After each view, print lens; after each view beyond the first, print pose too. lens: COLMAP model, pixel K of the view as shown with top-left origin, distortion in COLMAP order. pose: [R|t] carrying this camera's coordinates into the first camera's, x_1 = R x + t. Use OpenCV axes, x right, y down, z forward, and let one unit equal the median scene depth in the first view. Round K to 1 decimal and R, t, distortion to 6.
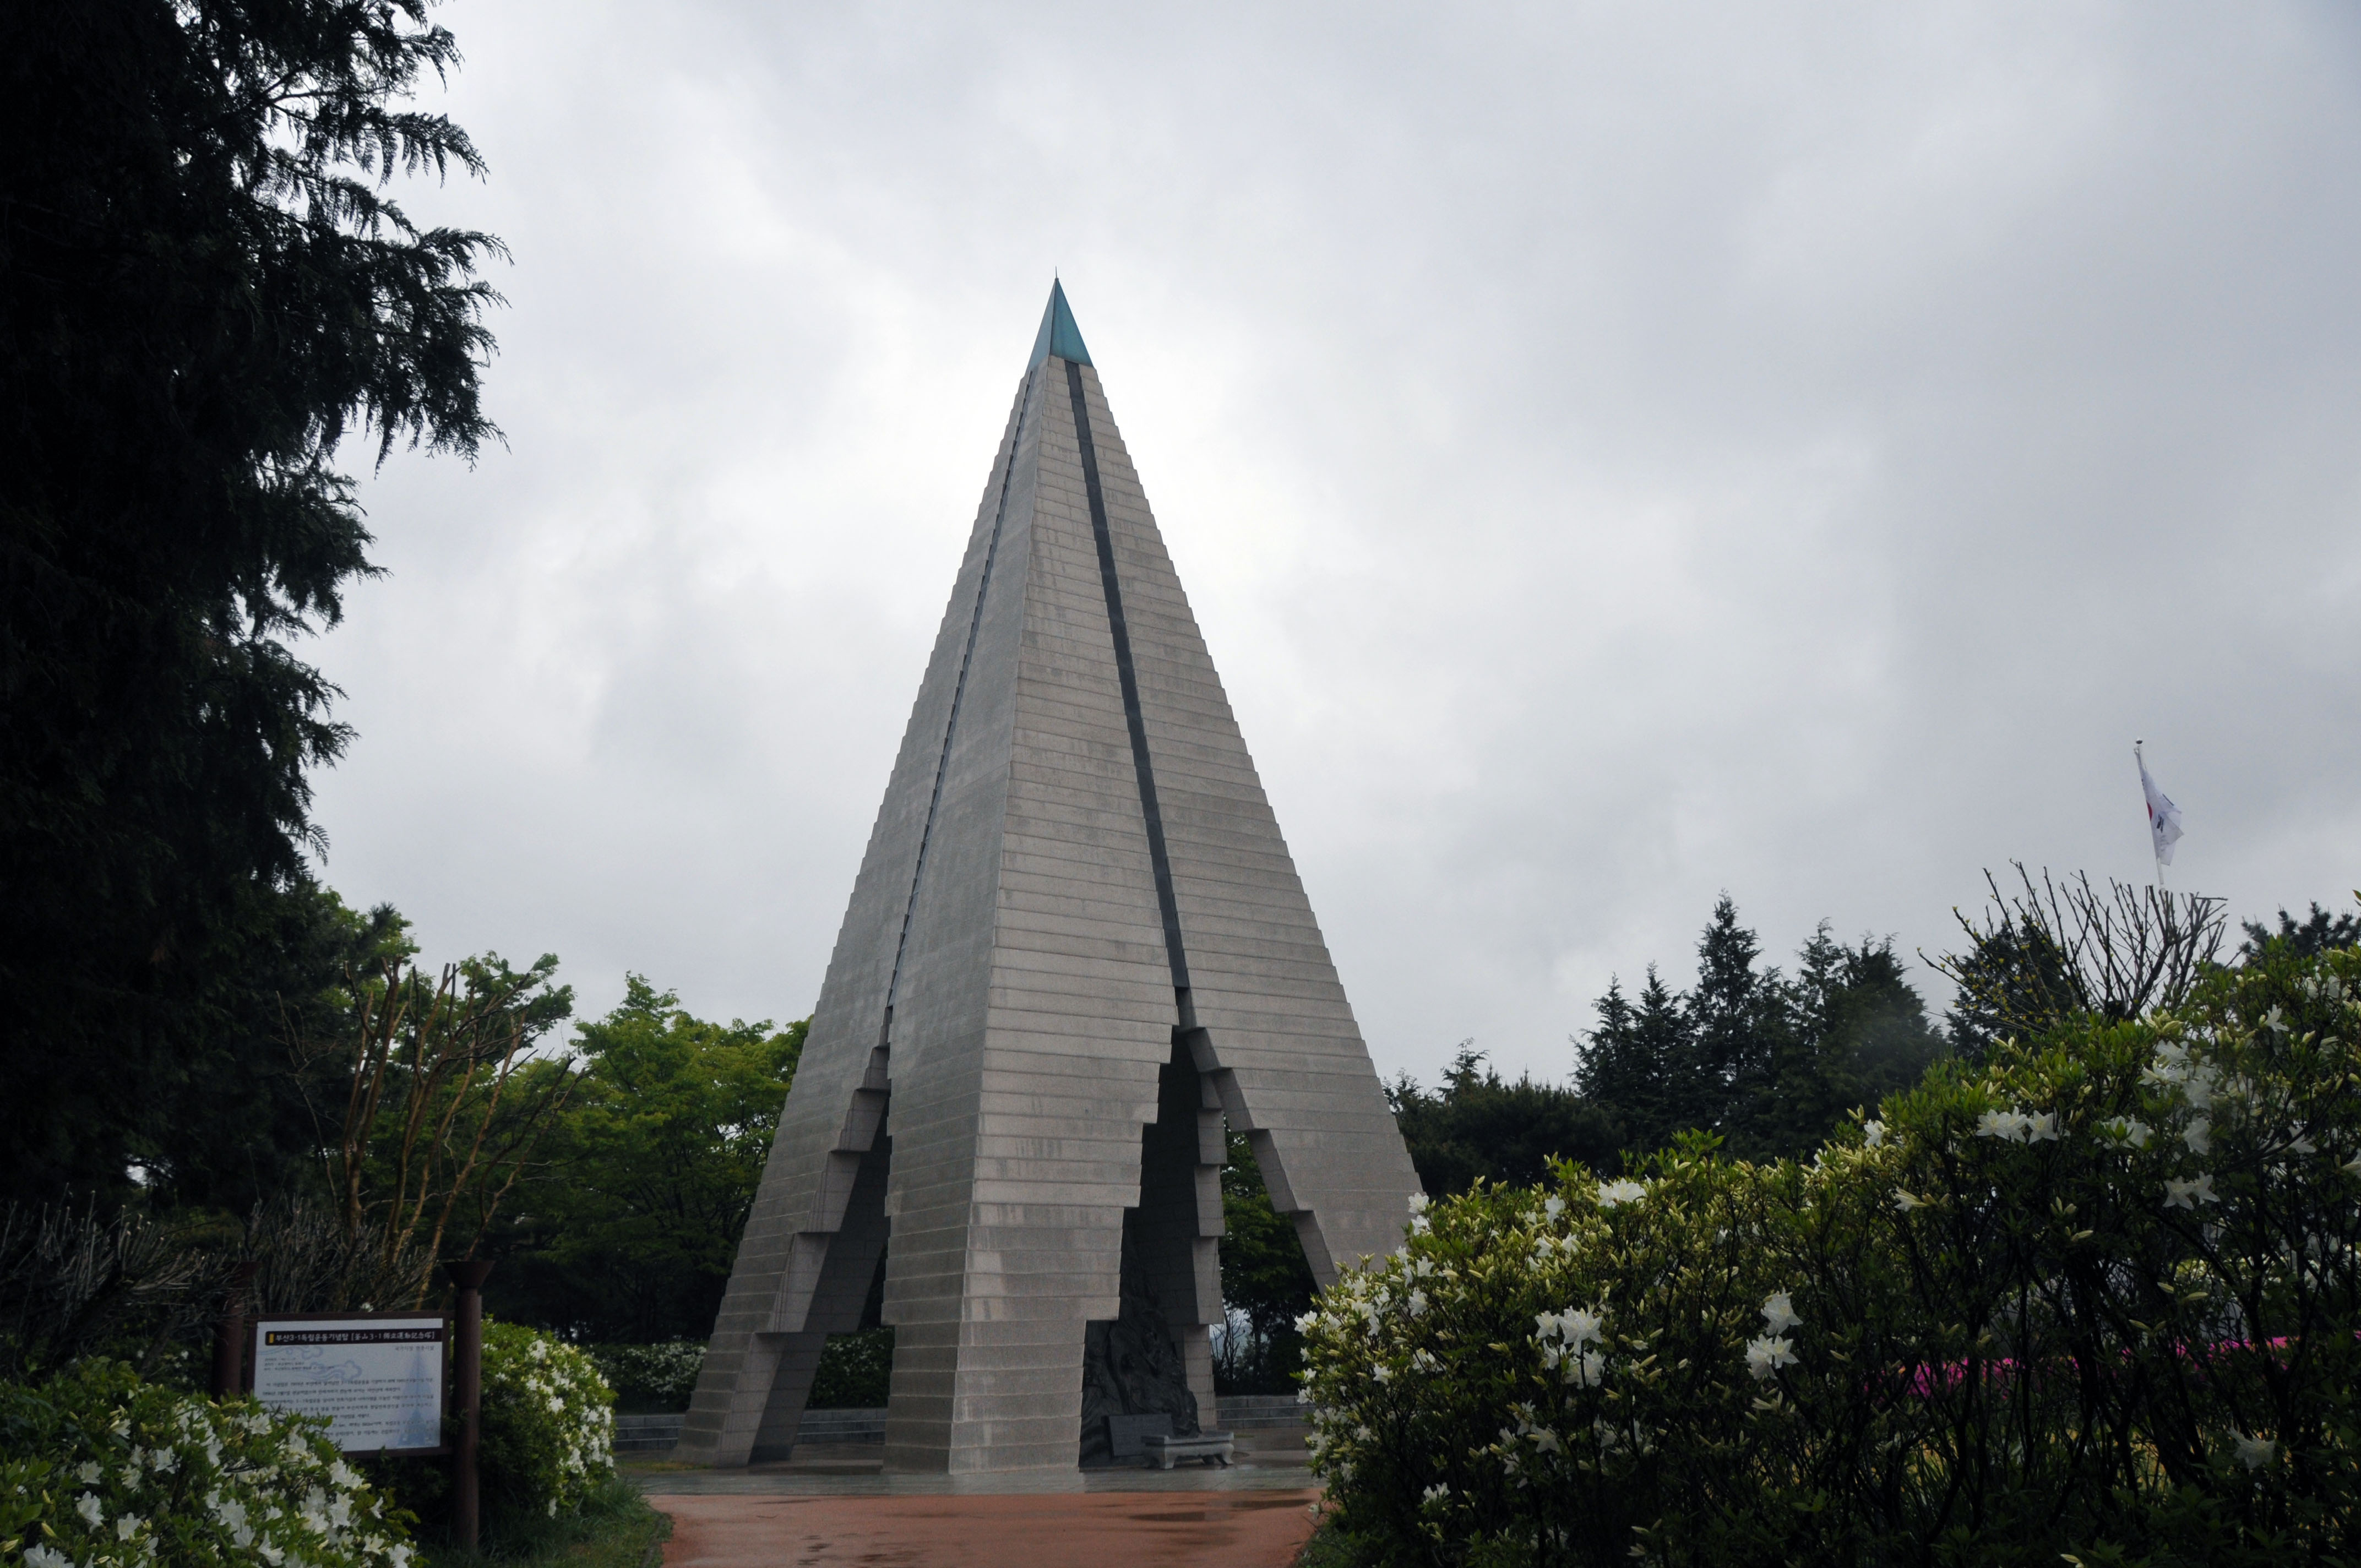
lens RADIAL K [[1852.0, 0, 1180.5], [0, 1852.0, 784.0], [0, 0, 1]] dist [-0.104508, 0.006776]
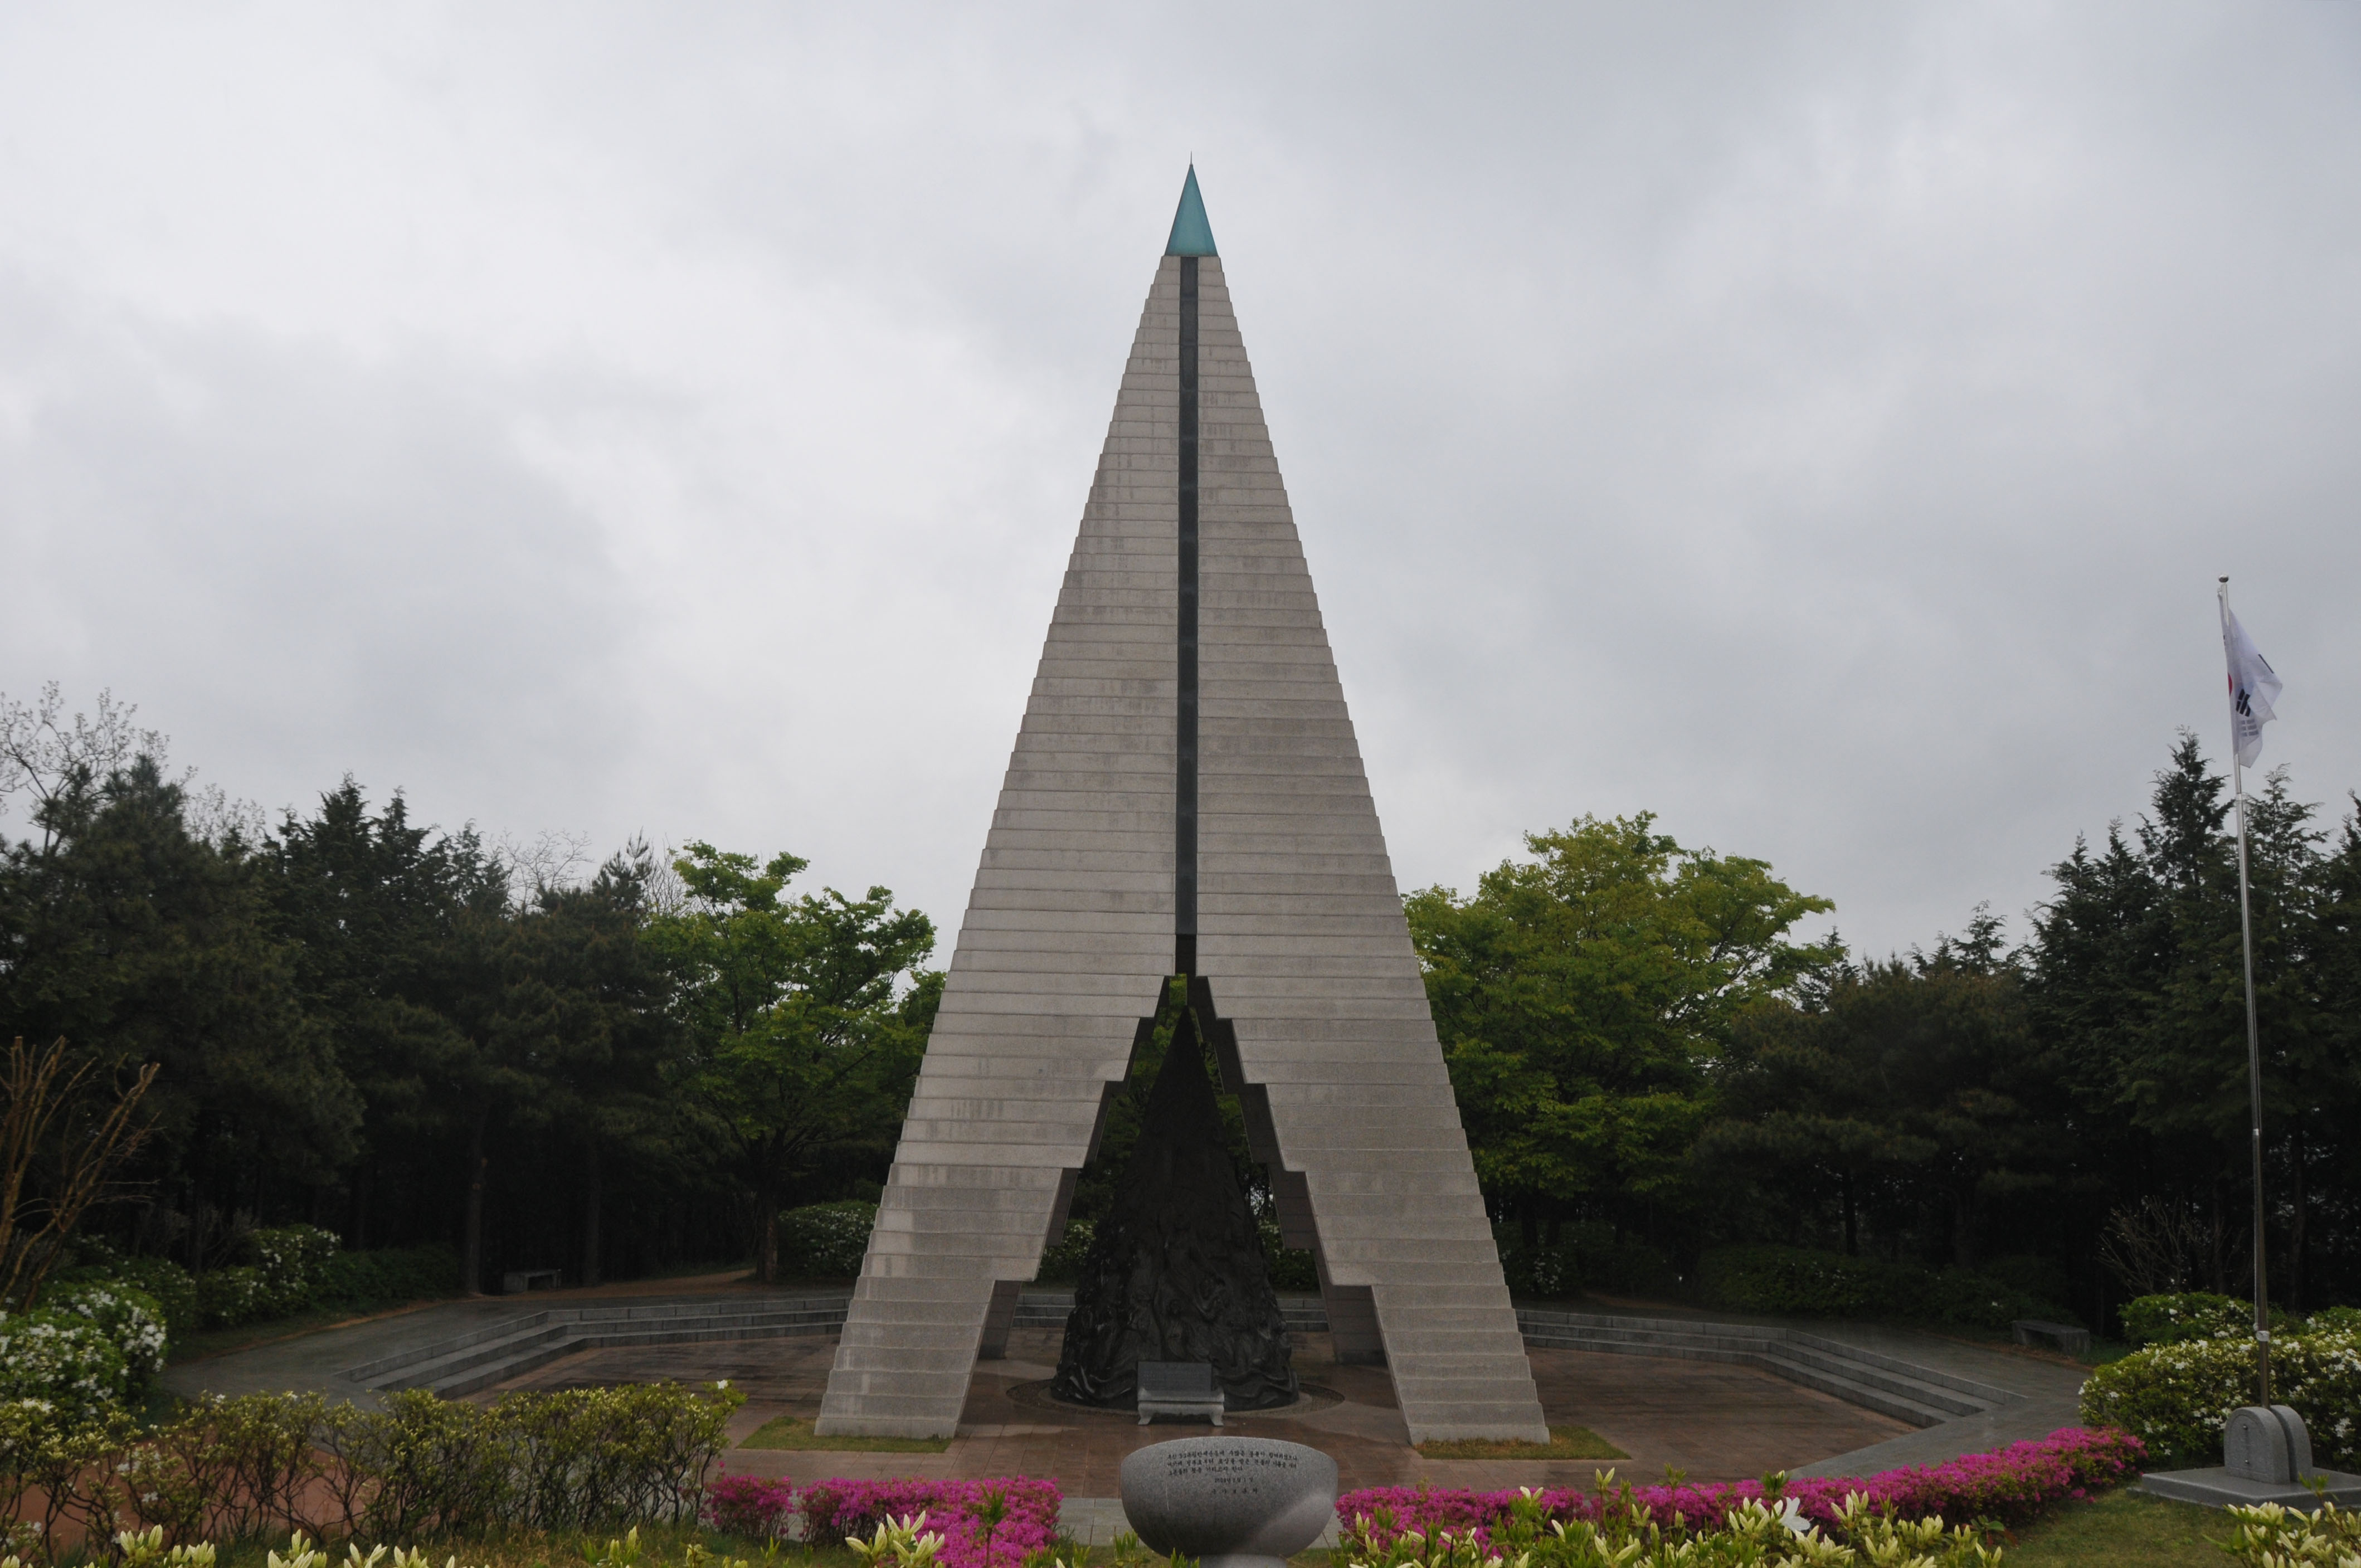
lens RADIAL K [[1887.5, 0, 1180.5], [0, 1887.5, 784.0], [0, 0, 1]] dist [-0.116203, -0.001093]
pose [[0.831199, -0.058309, -0.552909, 0.545752], [0.123247, 0.989067, 0.080973, -0.047591], [0.542143, -0.135449, 0.829298, 0.194743]]
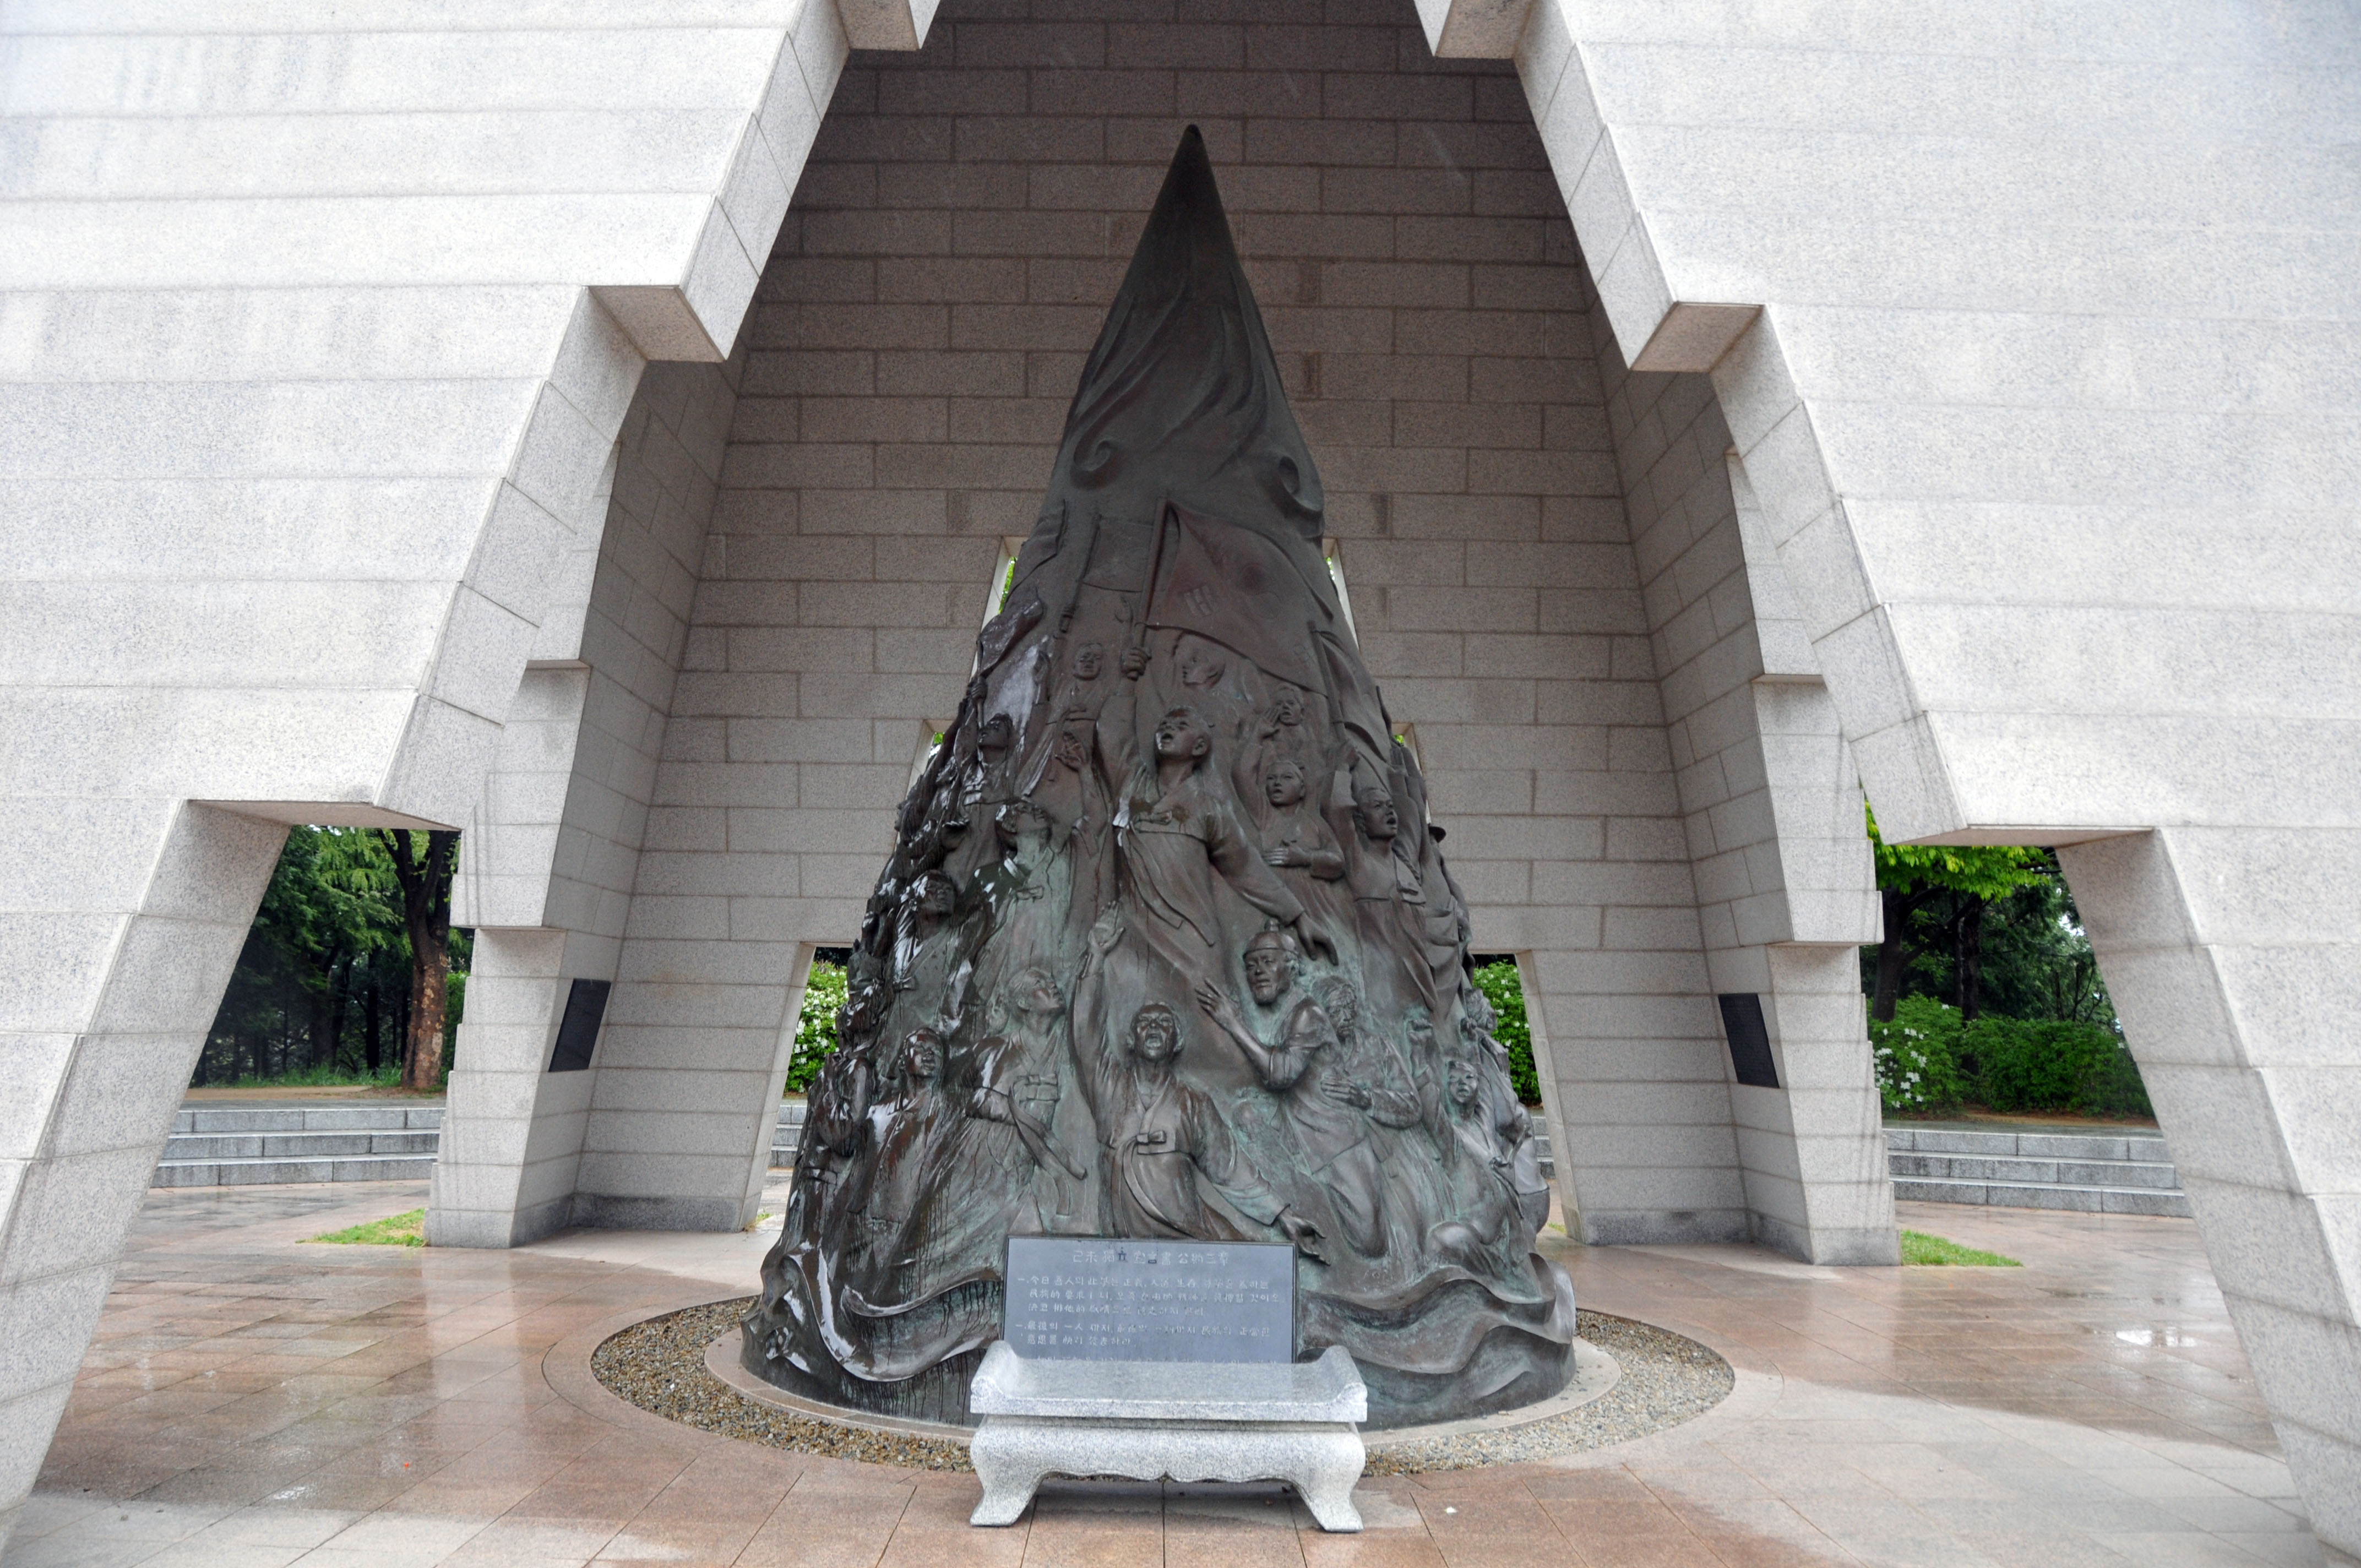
lens RADIAL K [[1852.0, 0, 1180.5], [0, 1852.0, 784.0], [0, 0, 1]] dist [-0.104508, 0.006776]
pose [[0.825860, -0.031029, -0.563021, 0.124233], [0.128087, 0.982706, 0.133725, 0.241523], [0.549135, -0.182554, 0.815552, 0.782005]]
